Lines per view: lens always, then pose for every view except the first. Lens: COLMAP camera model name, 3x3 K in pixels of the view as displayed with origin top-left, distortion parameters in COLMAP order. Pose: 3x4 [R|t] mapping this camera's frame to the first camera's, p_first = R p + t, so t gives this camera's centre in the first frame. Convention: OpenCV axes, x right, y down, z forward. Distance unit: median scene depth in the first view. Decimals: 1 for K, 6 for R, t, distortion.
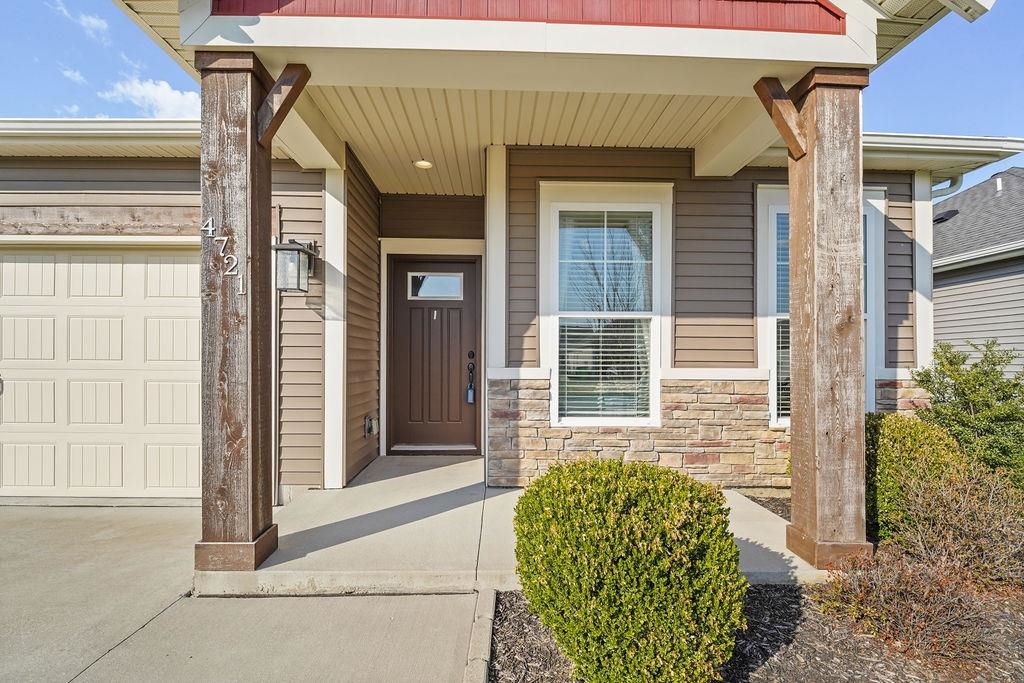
lens RADIAL K [[477.7, 0, 510.0], [0, 477.7, 361.5], [0, 0, 1]] dist [-0.003865, -0.001130]
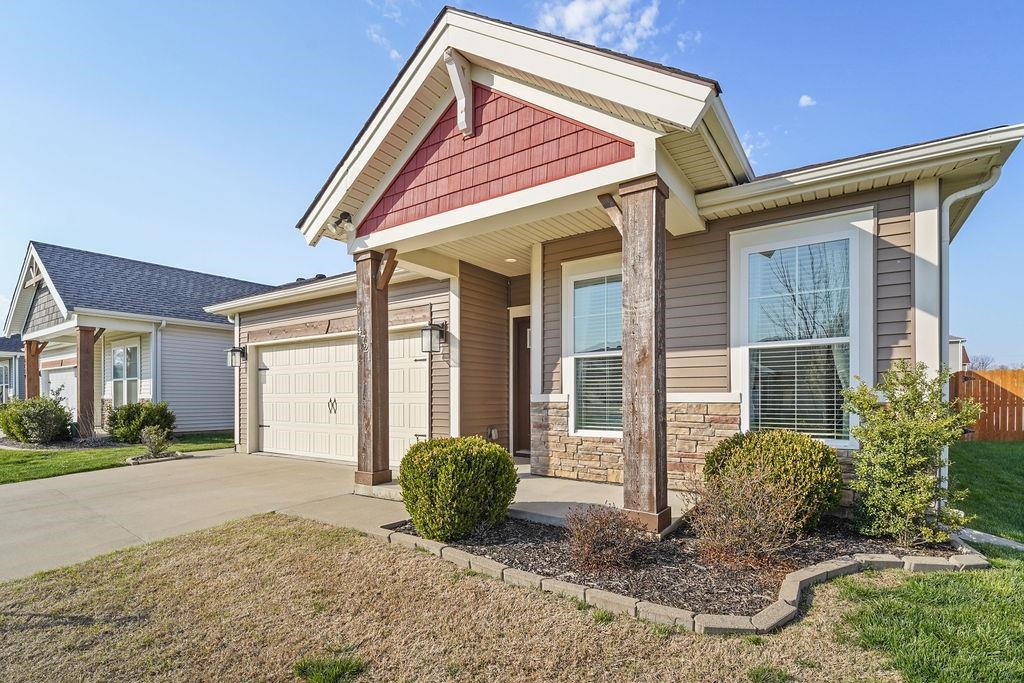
lens RADIAL K [[493.0, 0, 511.5], [0, 493.0, 395.7], [0, 0, 1]] dist [0.002742, 0.000113]
pose [[0.801895, -0.009353, -0.597391, 0.818443], [0.007906, 0.999956, -0.005044, 0.024124], [0.597412, -0.000678, 0.801934, -0.267976]]
